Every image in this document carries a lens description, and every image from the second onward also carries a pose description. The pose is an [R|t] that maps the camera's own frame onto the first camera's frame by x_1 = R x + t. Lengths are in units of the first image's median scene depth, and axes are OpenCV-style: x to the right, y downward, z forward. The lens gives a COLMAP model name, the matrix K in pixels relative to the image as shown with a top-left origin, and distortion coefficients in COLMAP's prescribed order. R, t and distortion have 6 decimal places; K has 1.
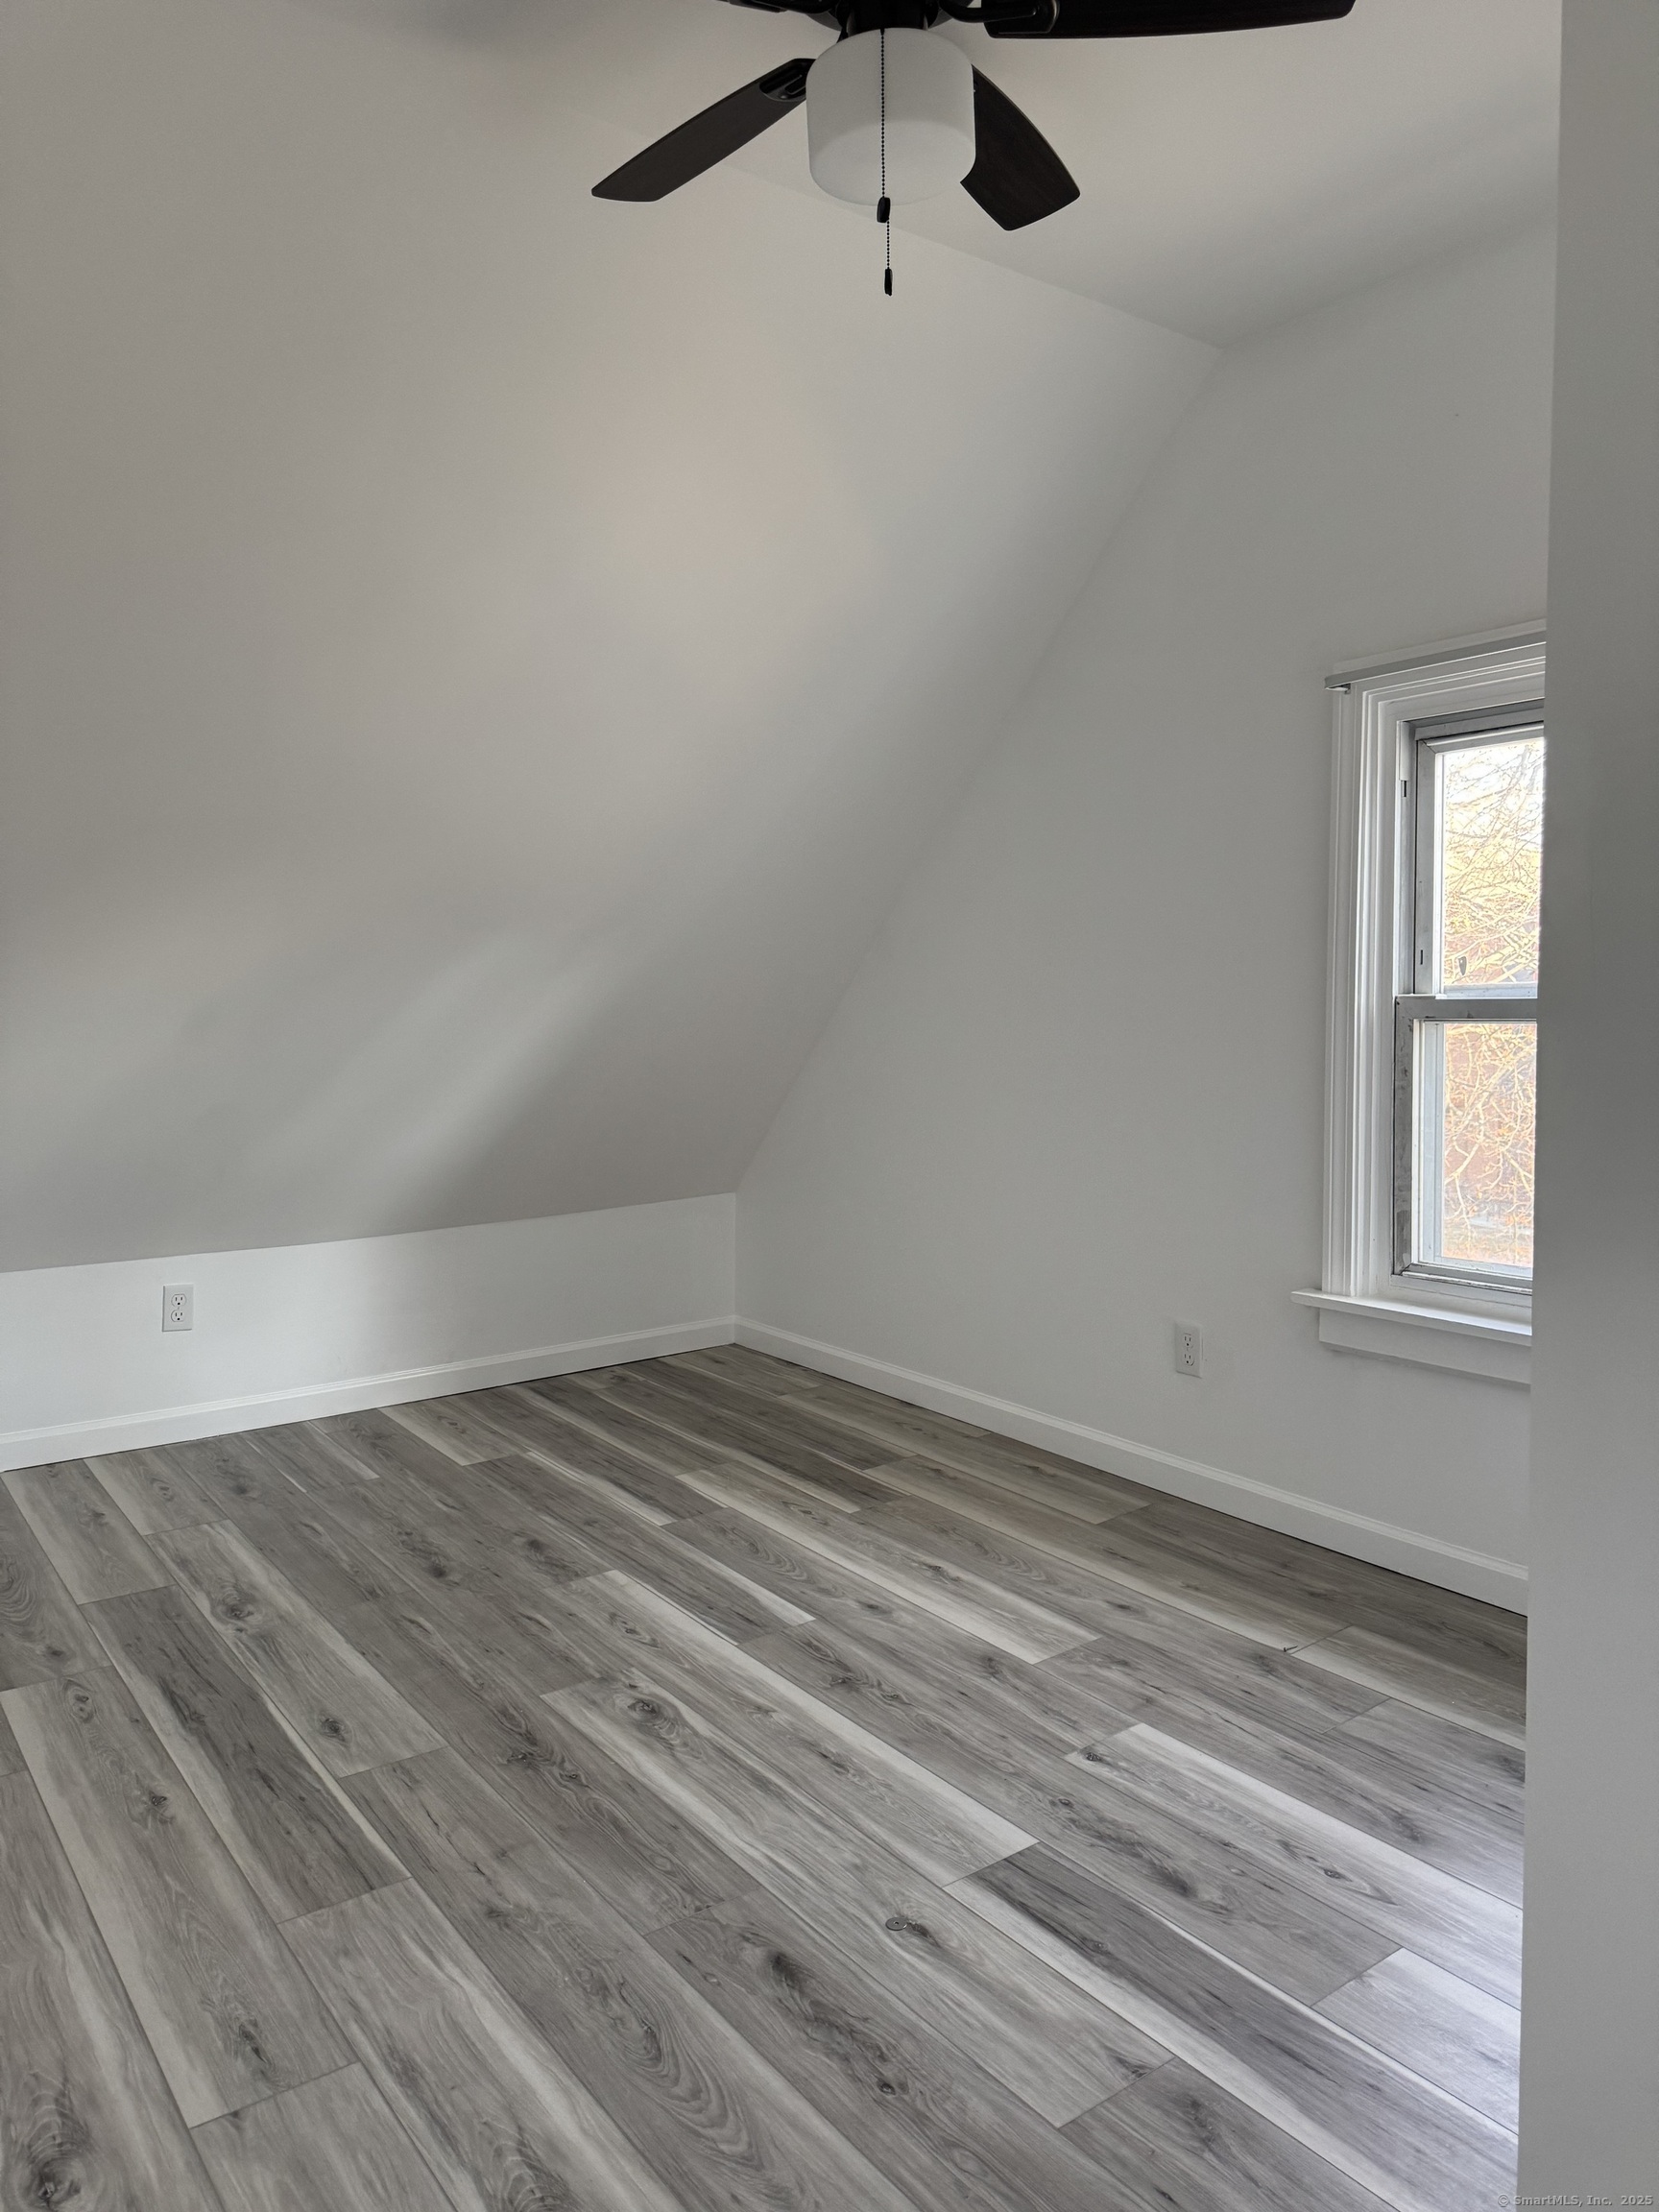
lens RADIAL K [[1589.3, 0, 829.5], [0, 1589.3, 1106.0], [0, 0, 1]] dist [0.054604, -0.030147]
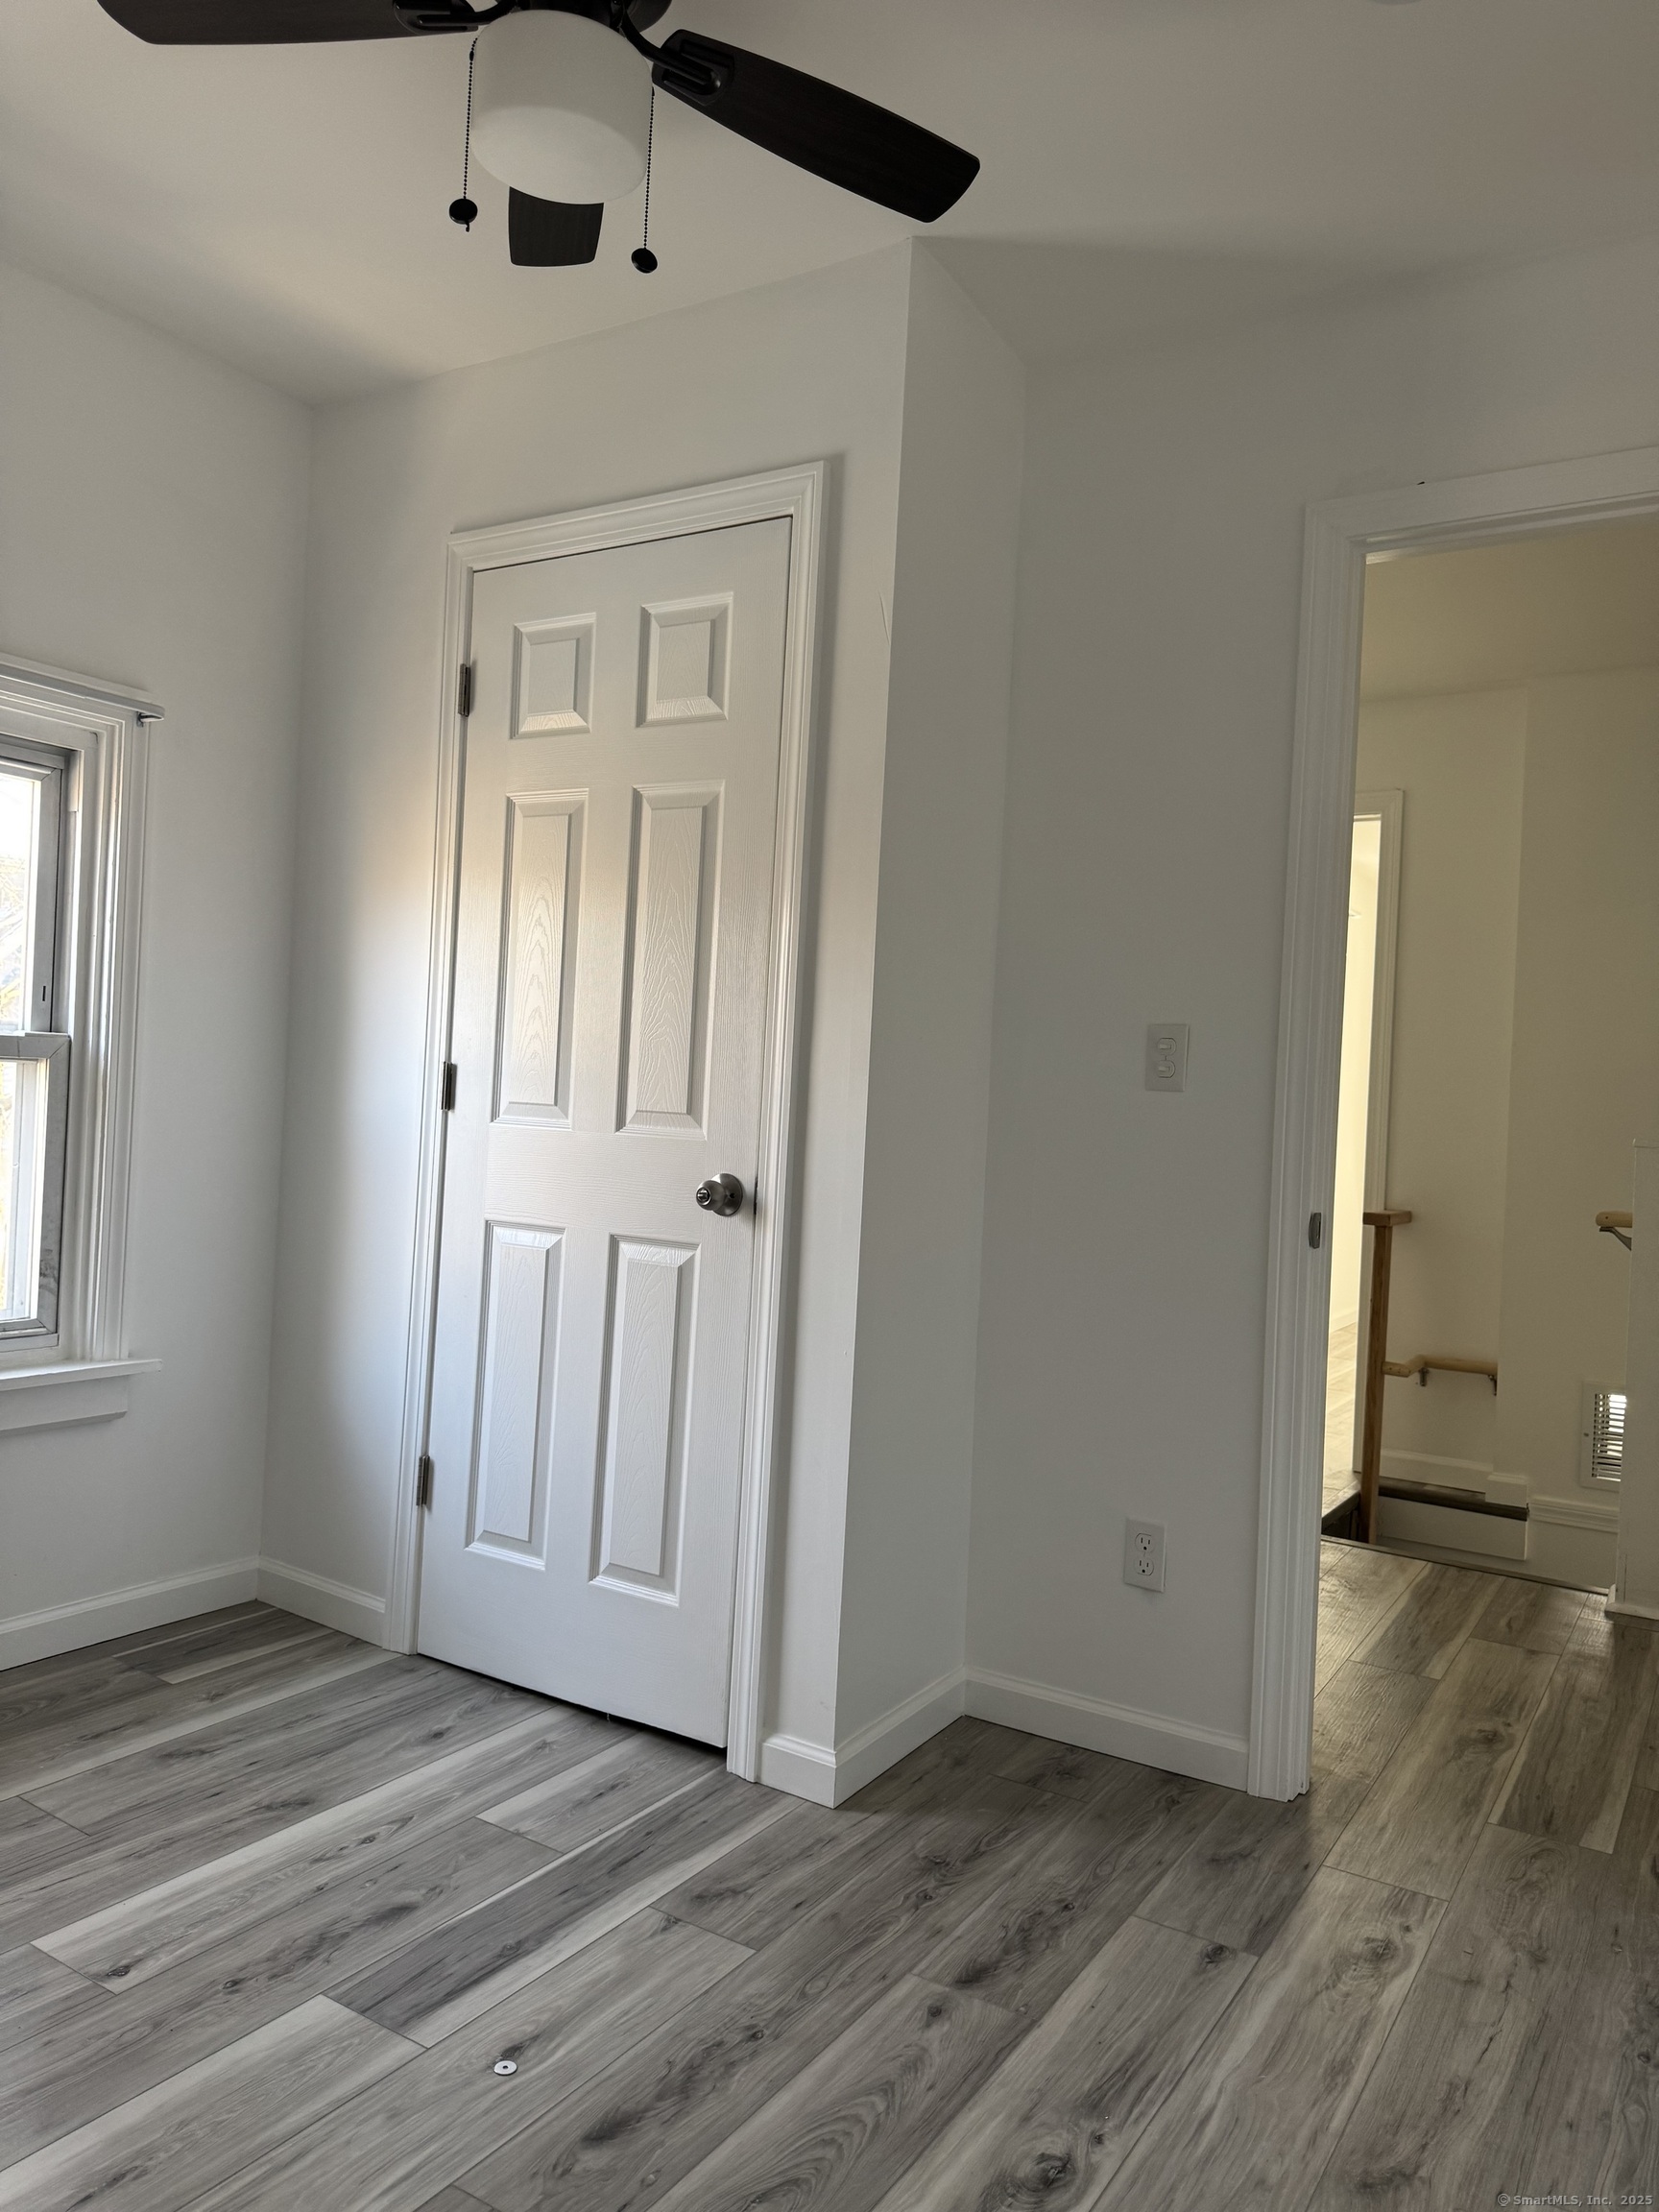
lens RADIAL K [[1589.3, 0, 829.5], [0, 1589.3, 1106.0], [0, 0, 1]] dist [0.054604, -0.030147]
pose [[-0.388477, -0.002839, 0.921454, -0.861963], [0.017604, 0.999790, 0.010502, -0.030685], [-0.921290, 0.020301, -0.388345, 1.186353]]
